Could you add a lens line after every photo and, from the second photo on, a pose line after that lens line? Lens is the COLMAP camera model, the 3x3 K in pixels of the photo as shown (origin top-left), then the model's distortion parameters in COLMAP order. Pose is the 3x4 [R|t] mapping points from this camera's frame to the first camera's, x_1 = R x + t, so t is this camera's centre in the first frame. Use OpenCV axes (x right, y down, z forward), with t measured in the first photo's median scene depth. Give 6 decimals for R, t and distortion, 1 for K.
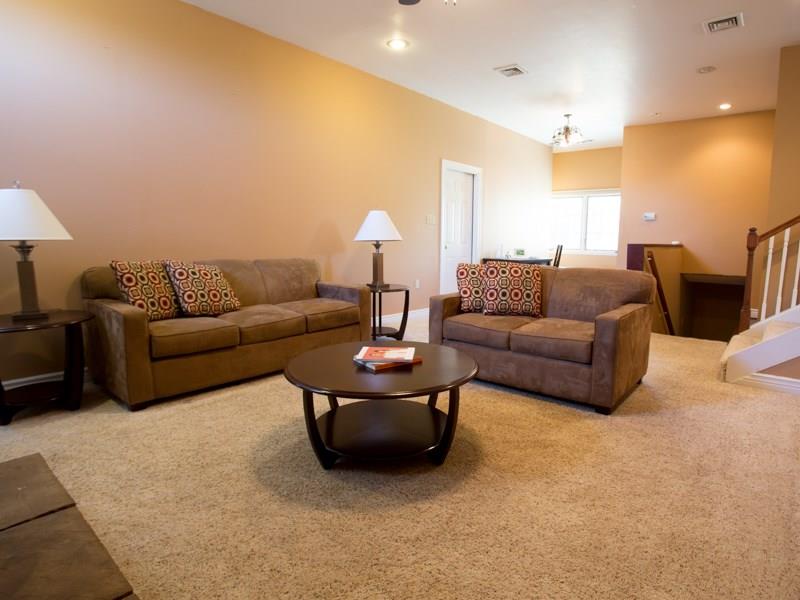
lens RADIAL K [[435.9, 0, 402.6], [0, 435.9, 293.1], [0, 0, 1]] dist [-0.004333, -0.001219]
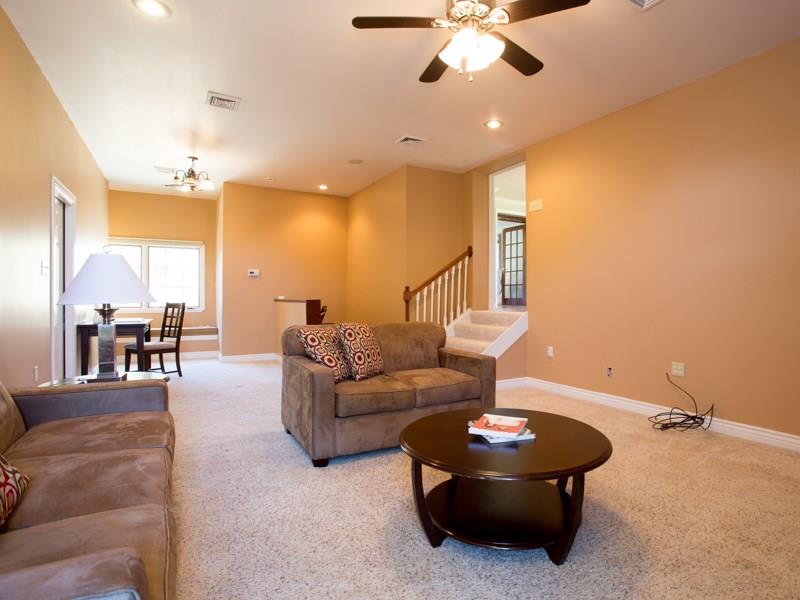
lens RADIAL K [[476.1, 0, 404.3], [0, 476.1, 302.9], [0, 0, 1]] dist [-0.002224, -0.000149]
pose [[0.374734, -0.029498, 0.926663, -0.598084], [0.121578, 0.992426, -0.017573, -0.071922], [-0.919126, 0.119247, 0.375482, 0.439465]]
